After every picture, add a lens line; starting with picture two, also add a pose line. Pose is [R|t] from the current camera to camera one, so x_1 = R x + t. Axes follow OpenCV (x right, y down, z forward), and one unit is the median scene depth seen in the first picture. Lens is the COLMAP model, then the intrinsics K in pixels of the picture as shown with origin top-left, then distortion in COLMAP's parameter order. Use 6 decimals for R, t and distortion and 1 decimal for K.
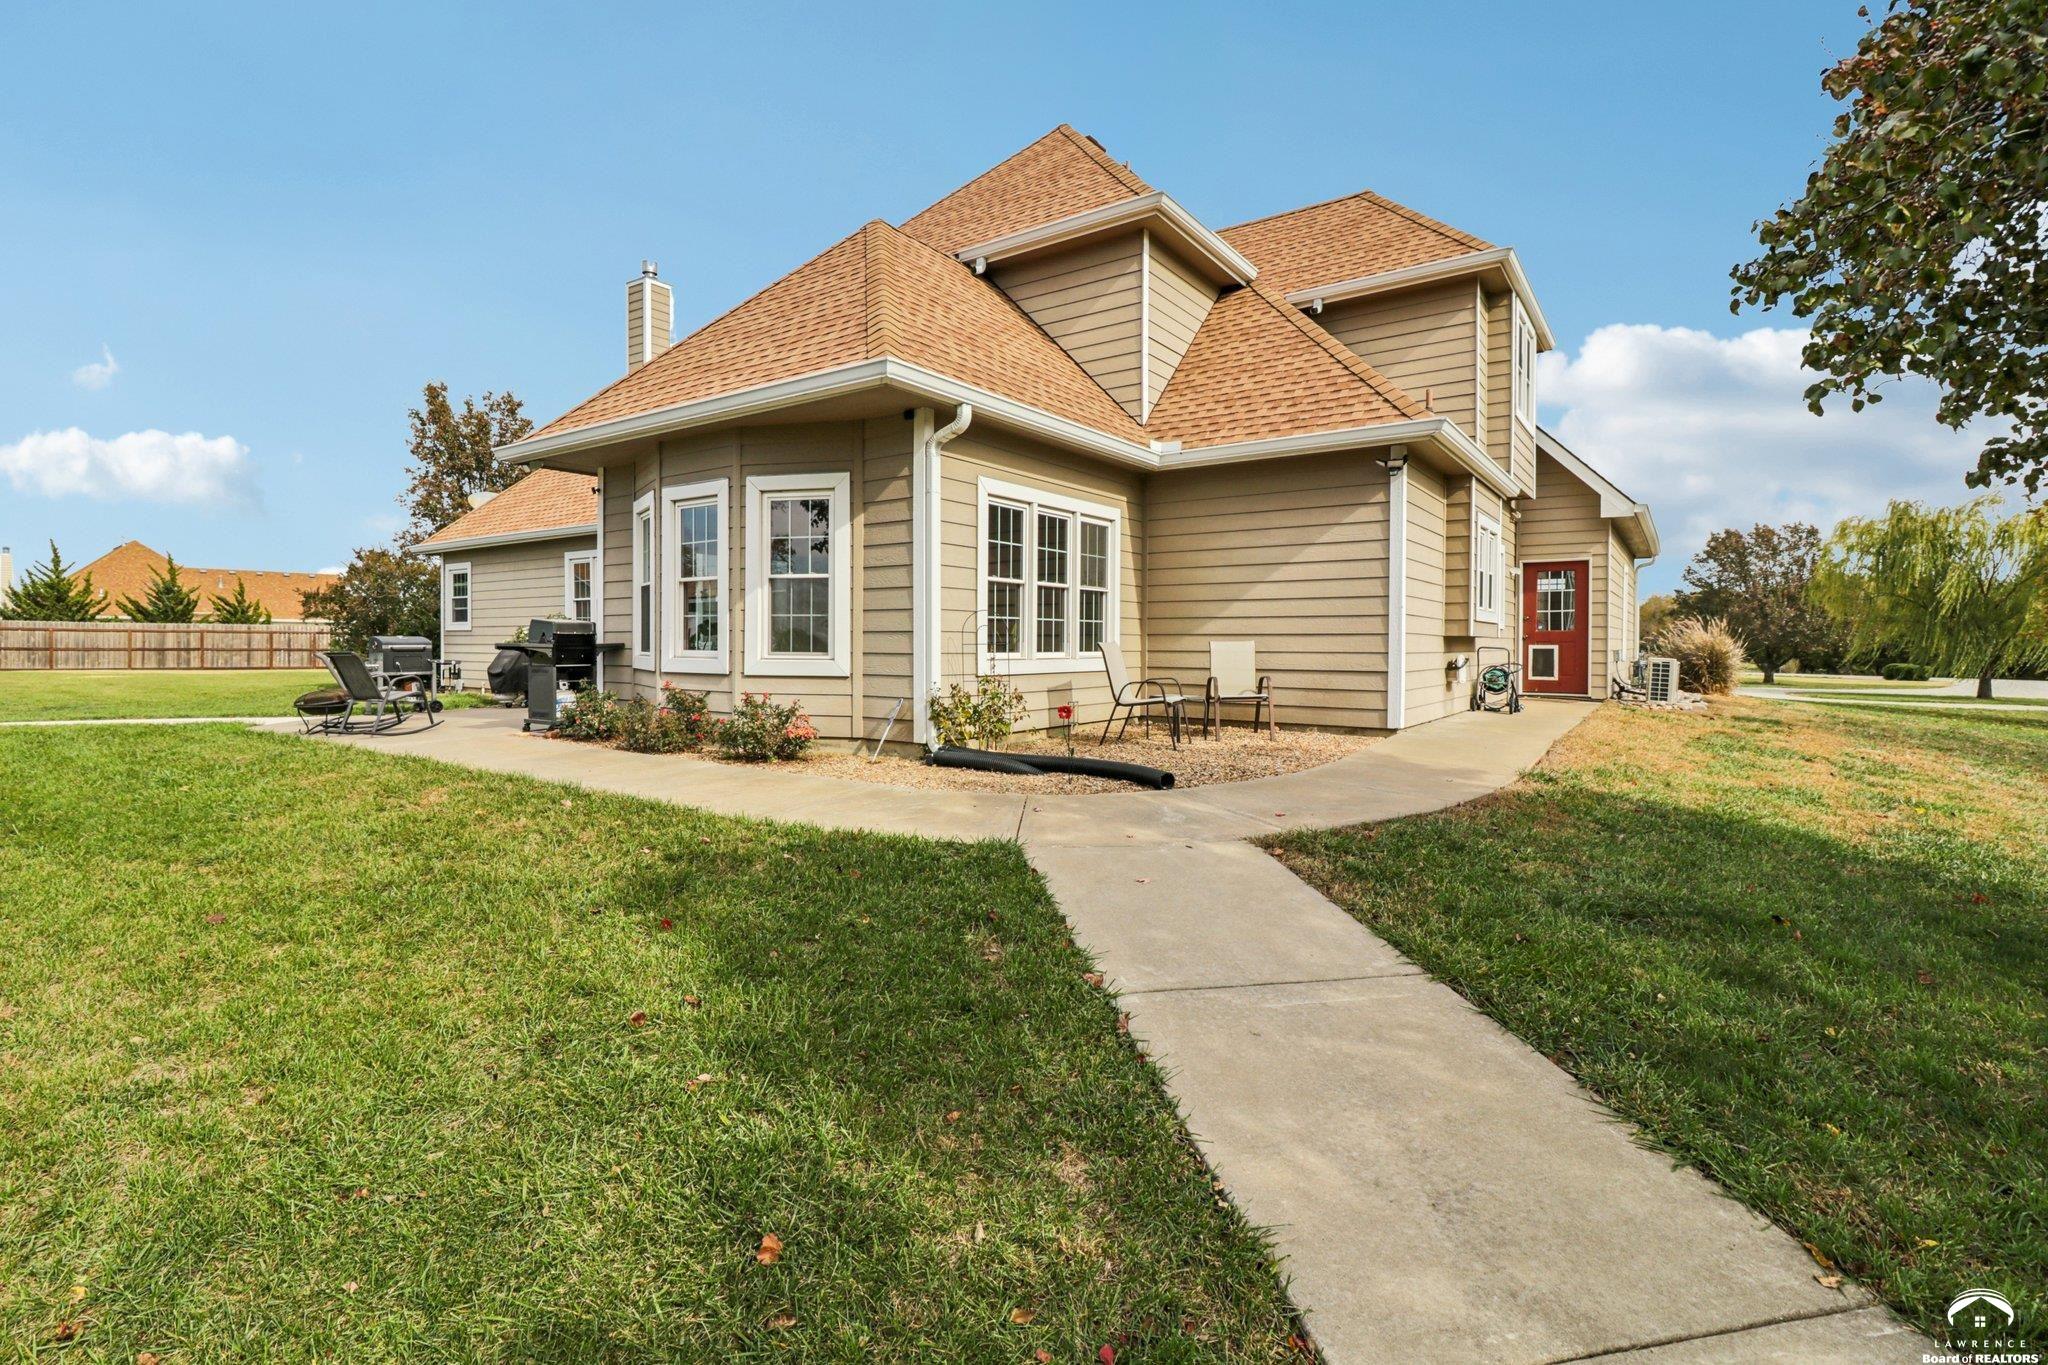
lens RADIAL K [[954.1, 0, 1025.5], [0, 954.1, 668.7], [0, 0, 1]] dist [-0.018308, -0.001160]
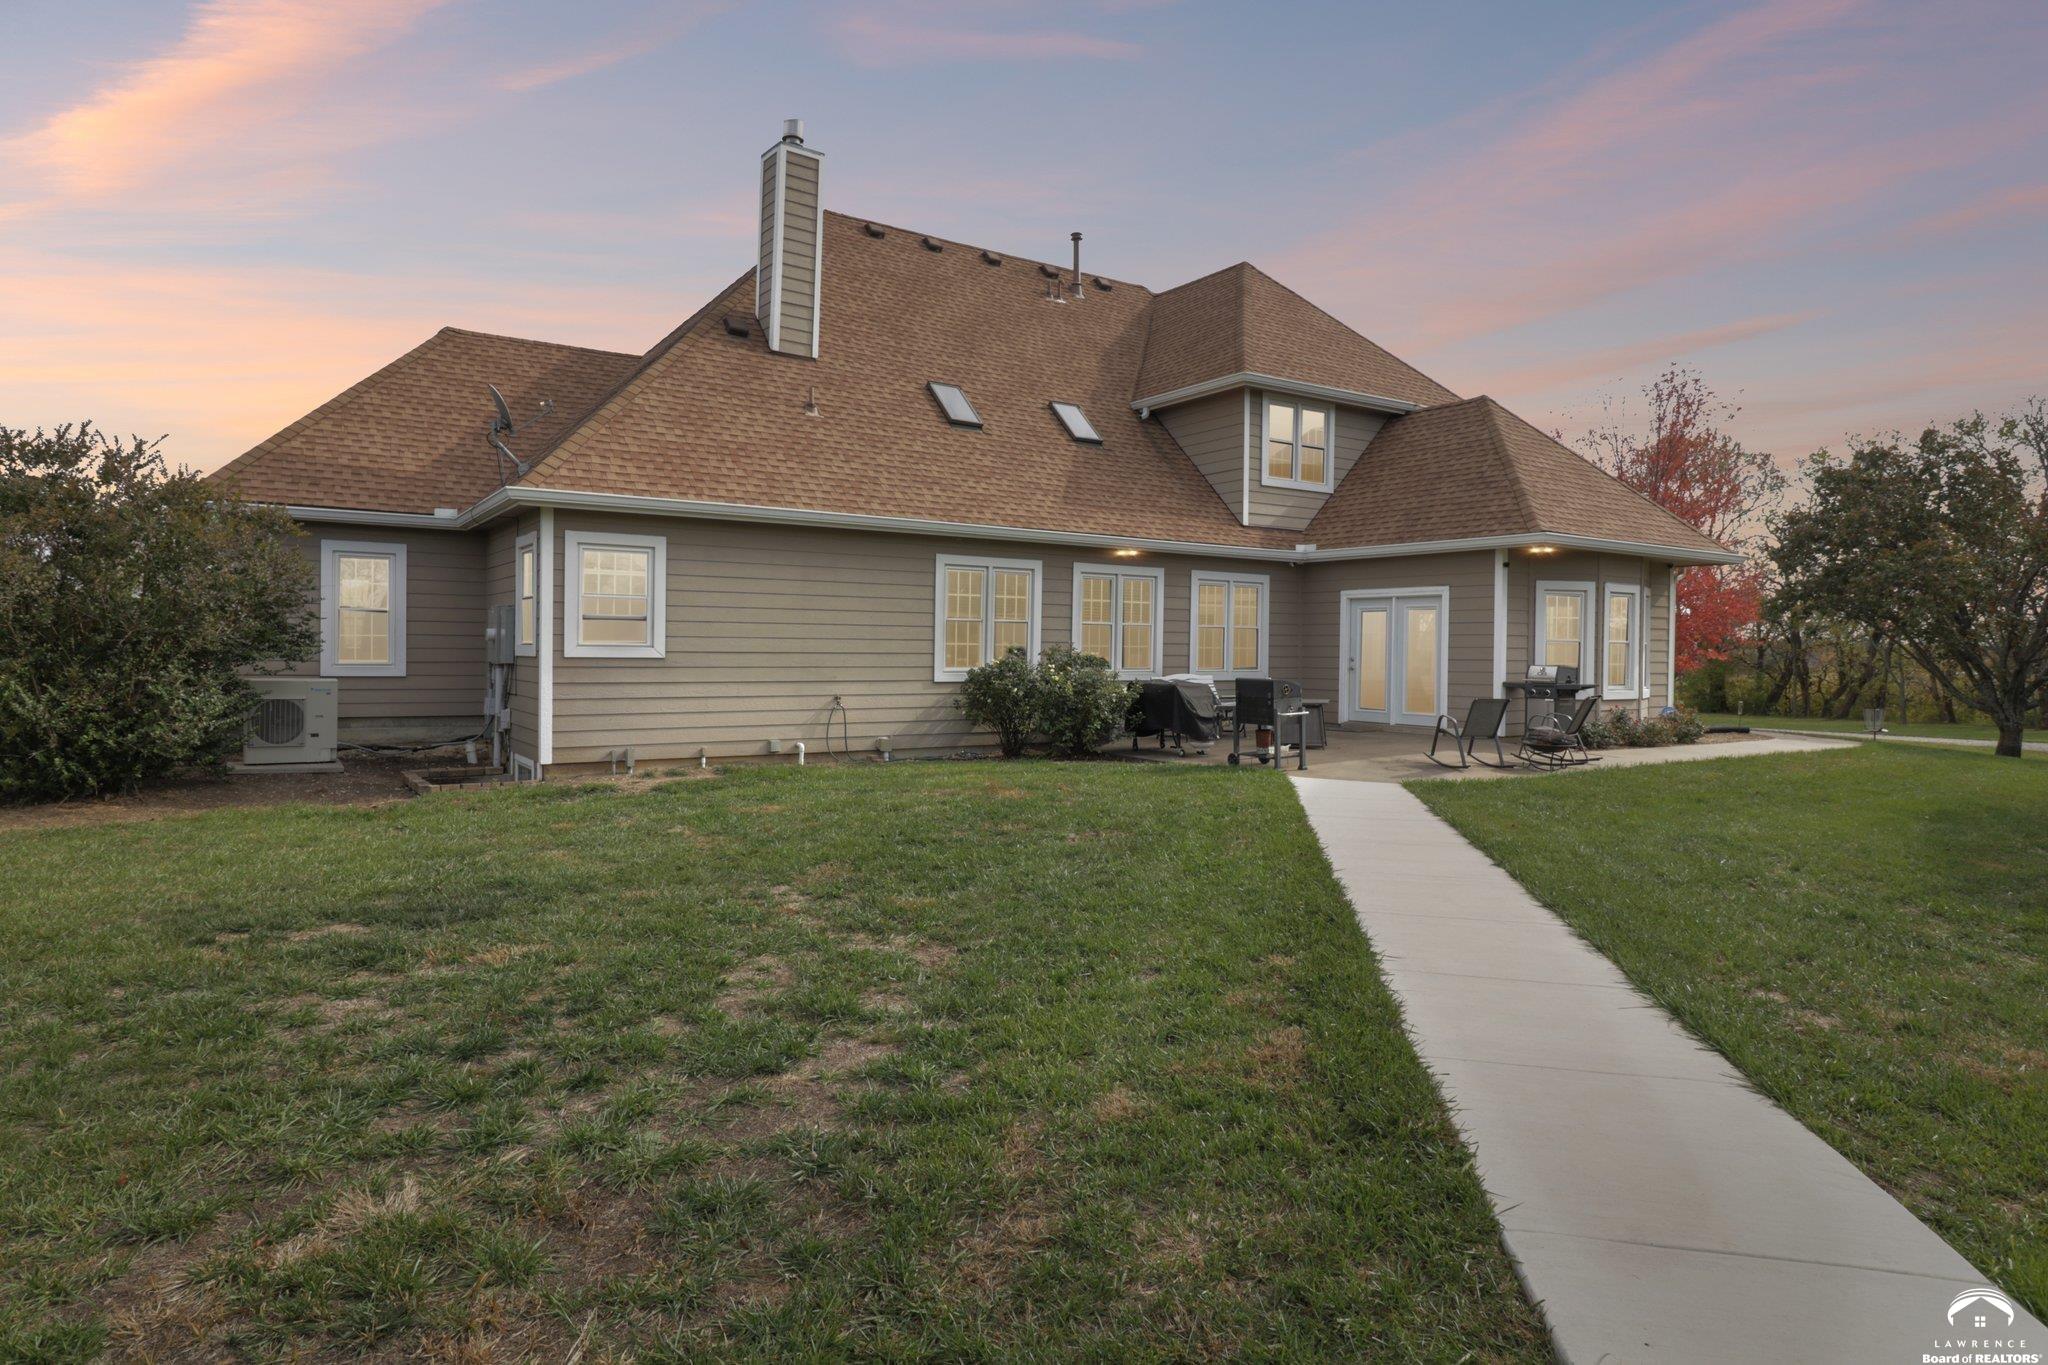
lens RADIAL K [[1157.1, 0, 1022.5], [0, 1157.1, 673.3], [0, 0, 1]] dist [-0.004785, -0.000200]
pose [[0.363513, -0.017484, 0.931425, -2.670245], [0.016312, 0.999790, 0.012401, -0.084578], [-0.931446, 0.010686, 0.363722, 1.278623]]
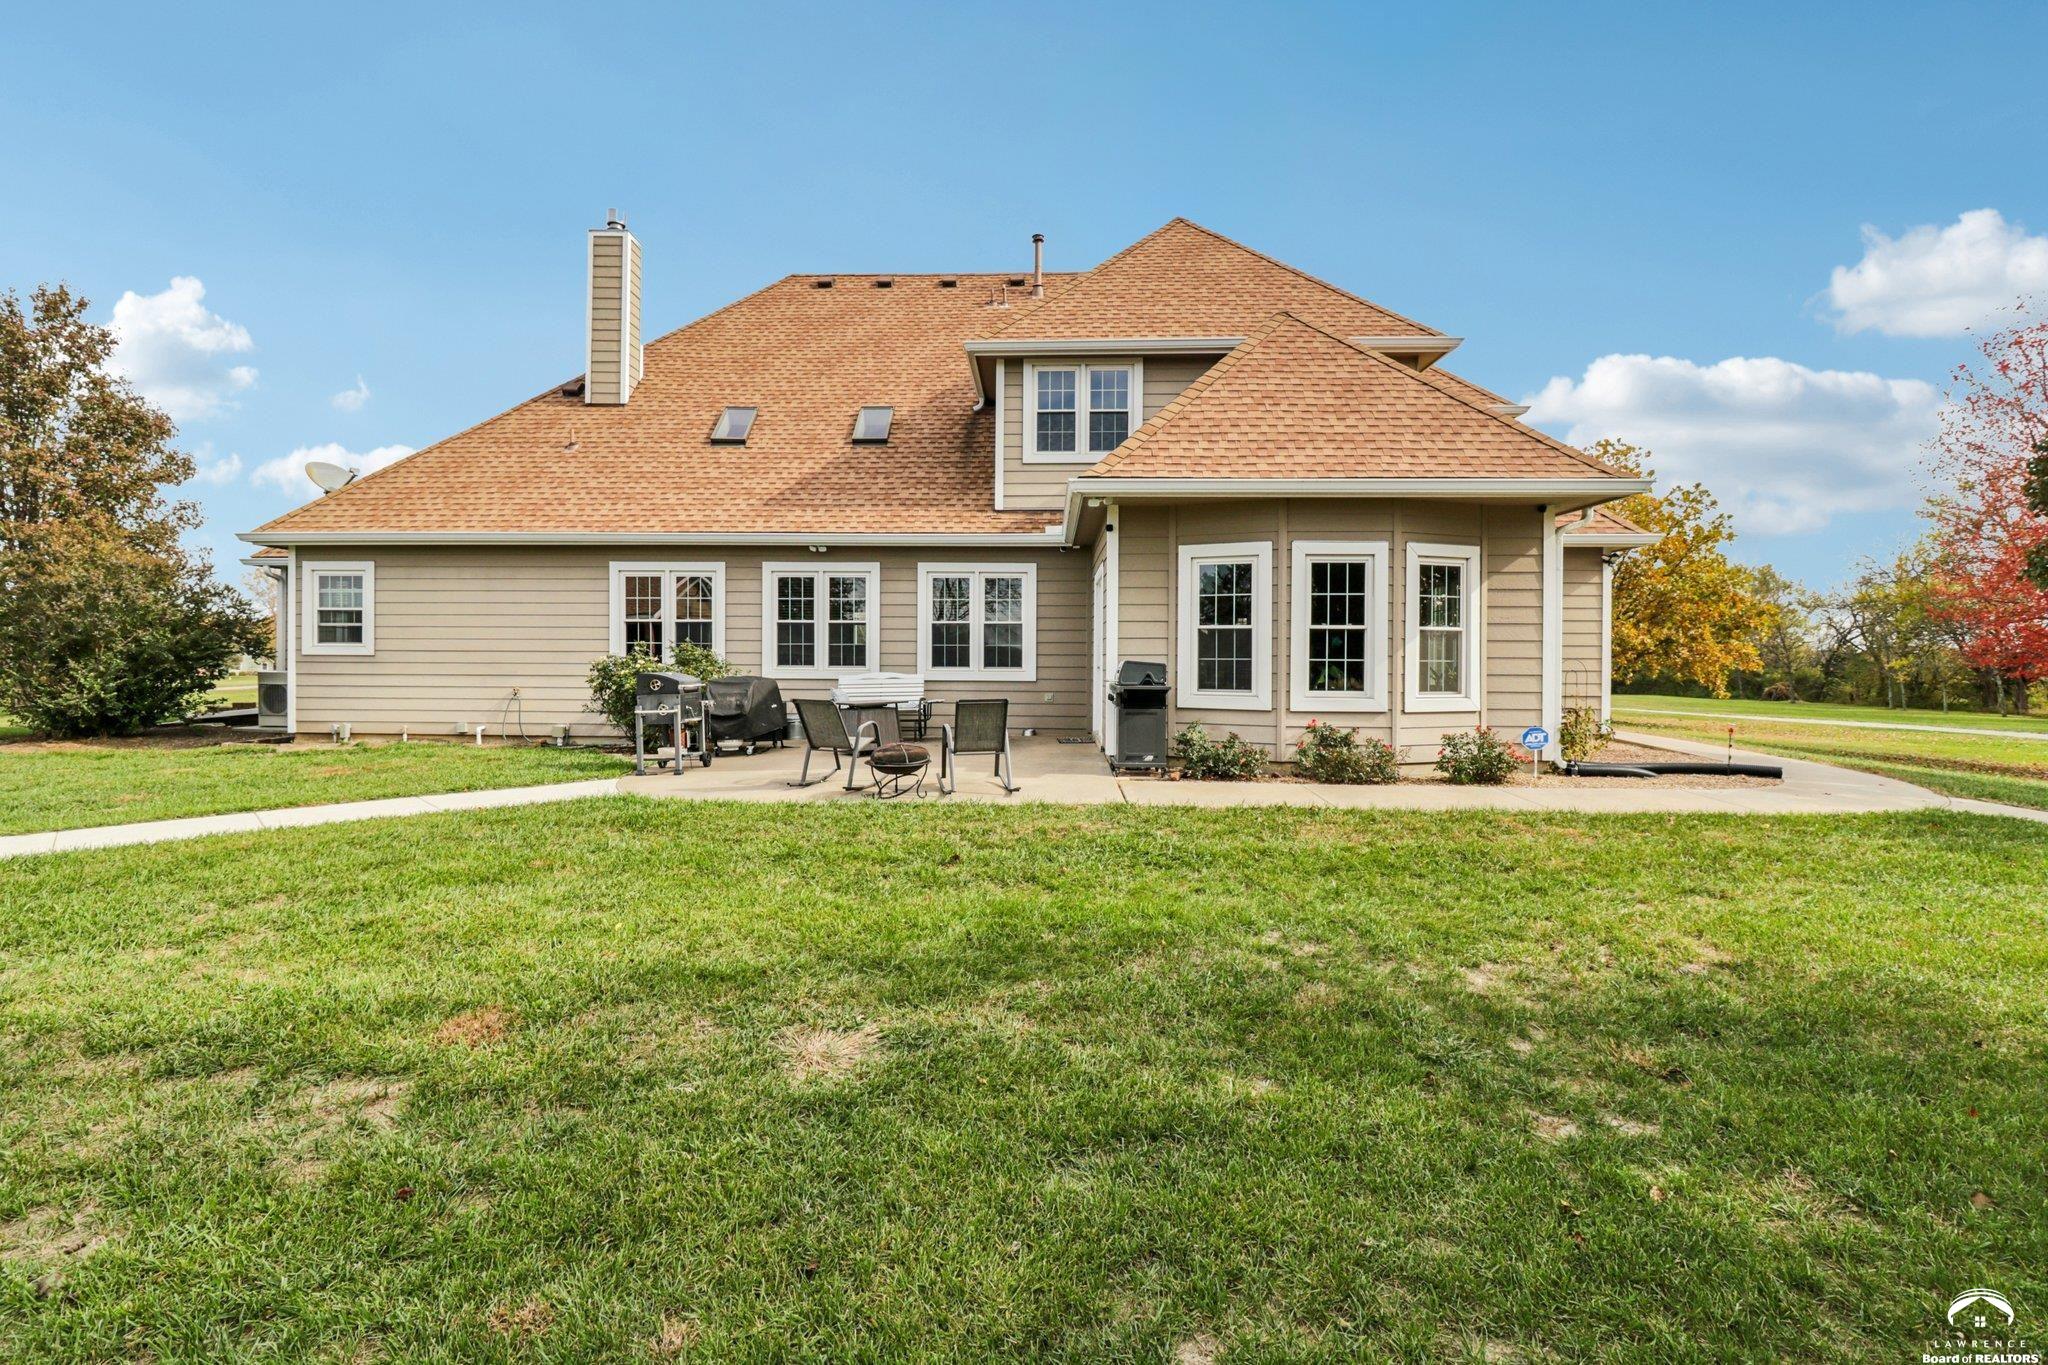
lens RADIAL K [[954.1, 0, 1025.7], [0, 954.1, 676.0], [0, 0, 1]] dist [-0.018308, -0.001160]
pose [[0.839801, -0.007787, 0.542839, -1.306745], [0.011285, 0.999931, -0.003115, -0.038907], [-0.542777, 0.008742, 0.839831, 0.273240]]
